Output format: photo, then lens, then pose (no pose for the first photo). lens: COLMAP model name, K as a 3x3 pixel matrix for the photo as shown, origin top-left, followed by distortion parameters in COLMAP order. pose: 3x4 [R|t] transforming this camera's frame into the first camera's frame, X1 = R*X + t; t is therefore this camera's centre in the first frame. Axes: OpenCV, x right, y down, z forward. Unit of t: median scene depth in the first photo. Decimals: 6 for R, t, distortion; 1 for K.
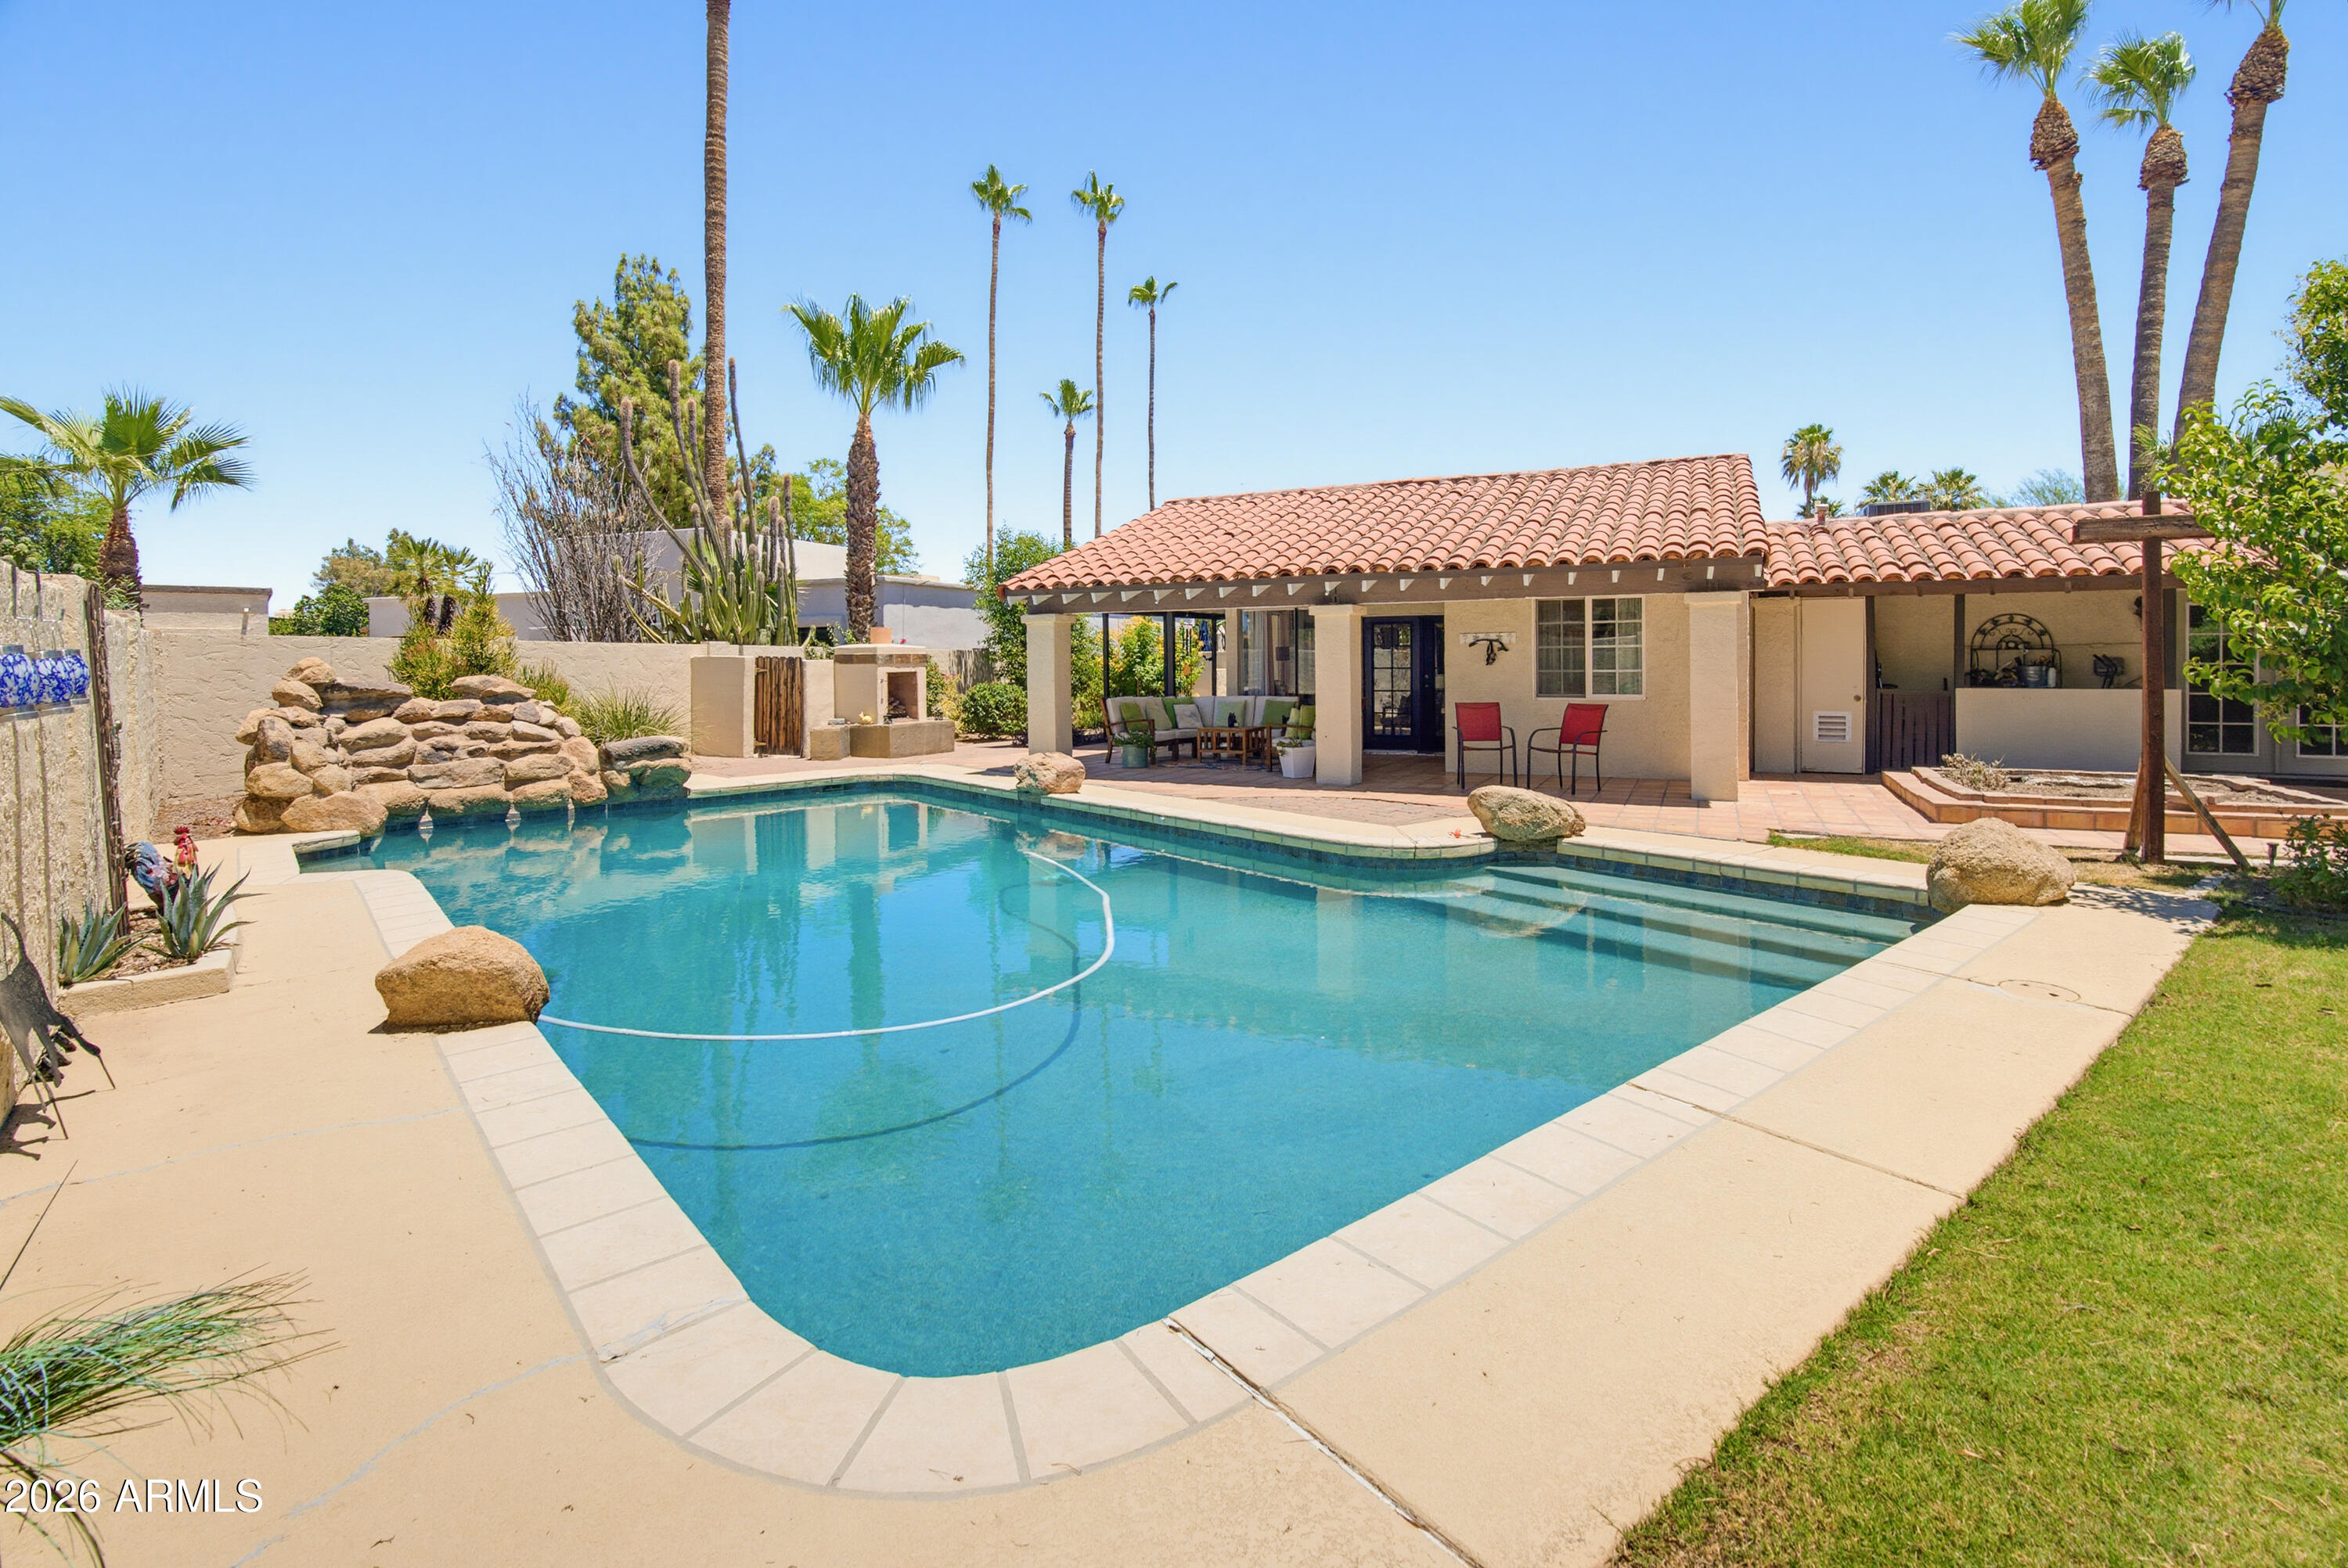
lens RADIAL K [[1088.7, 0, 1177.5], [0, 1088.7, 667.7], [0, 0, 1]] dist [-0.001433, 0.001419]
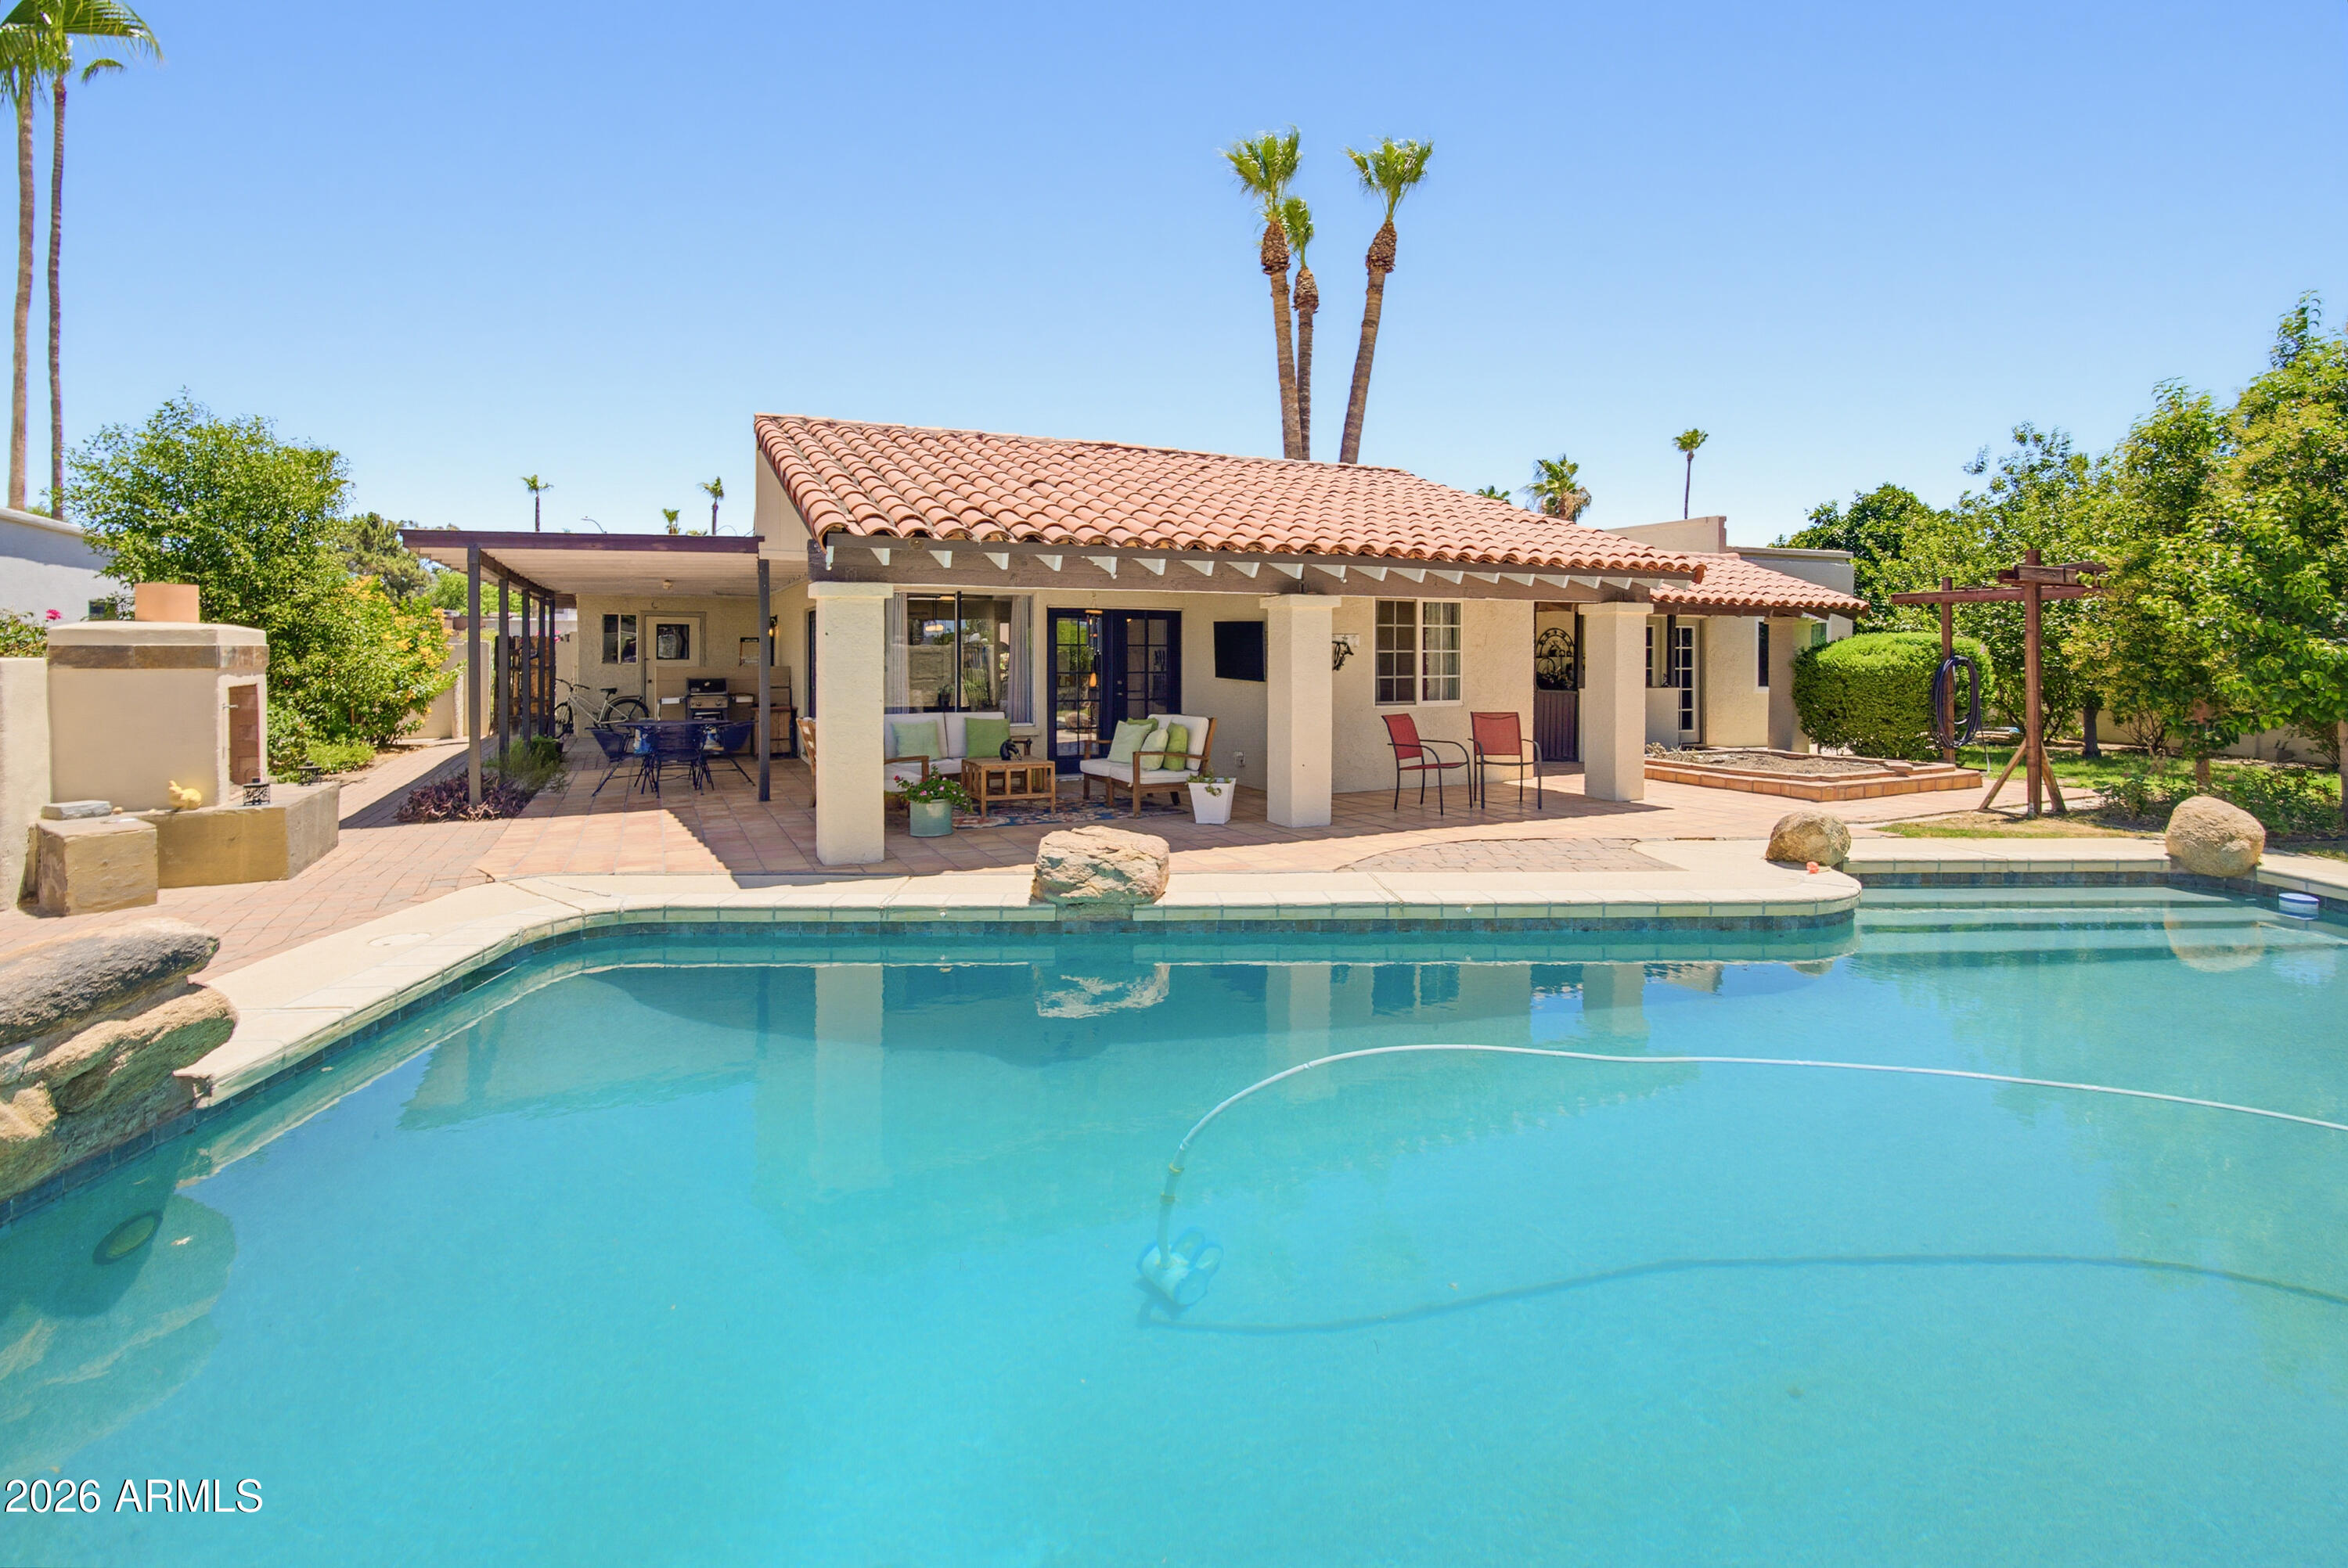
lens RADIAL K [[1088.7, 0, 1164.8], [0, 1088.7, 661.2], [0, 0, 1]] dist [-0.001433, 0.001419]
pose [[0.623879, 0.003042, 0.781515, -0.508373], [-0.001971, 0.999995, -0.002319, -0.008017], [-0.781519, -0.000094, 0.623882, 0.575089]]
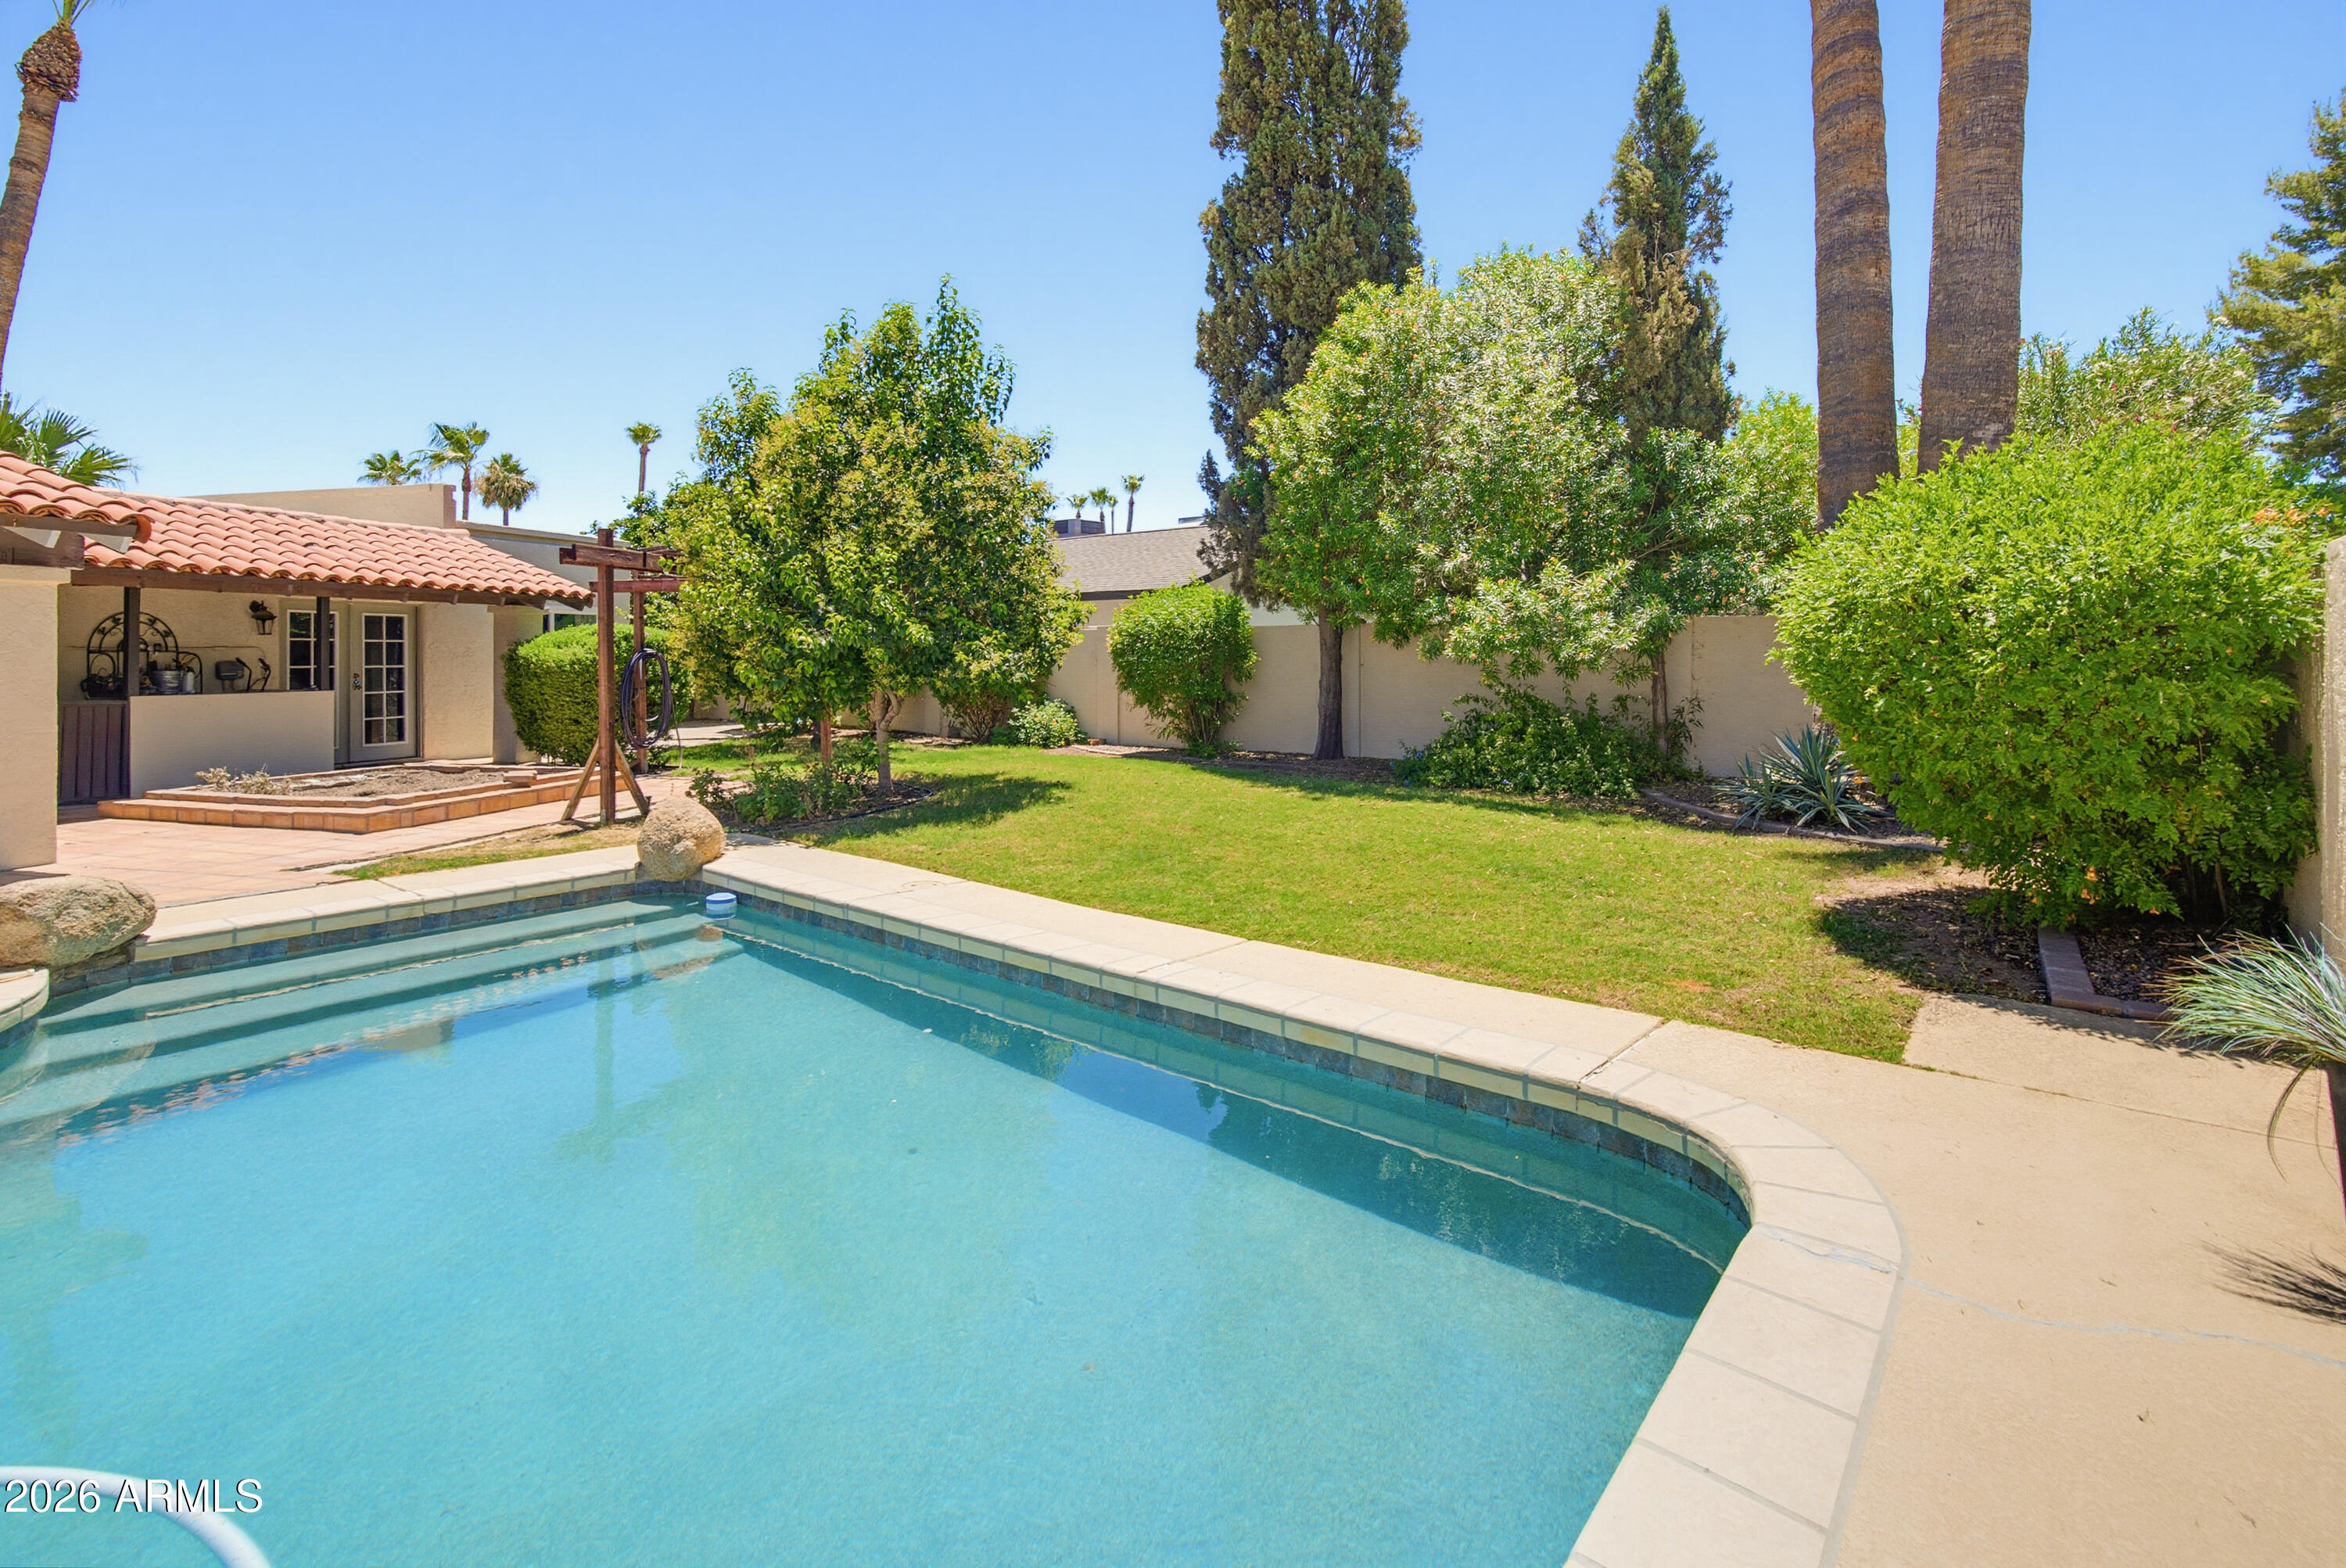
lens RADIAL K [[1087.9, 0, 1170.8], [0, 1087.9, 657.8], [0, 0, 1]] dist [-0.001433, 0.001419]
pose [[-0.186419, 0.004316, 0.982461, -0.264525], [0.008409, 0.999961, -0.002797, -0.002359], [-0.982434, 0.007740, -0.186448, 0.341999]]
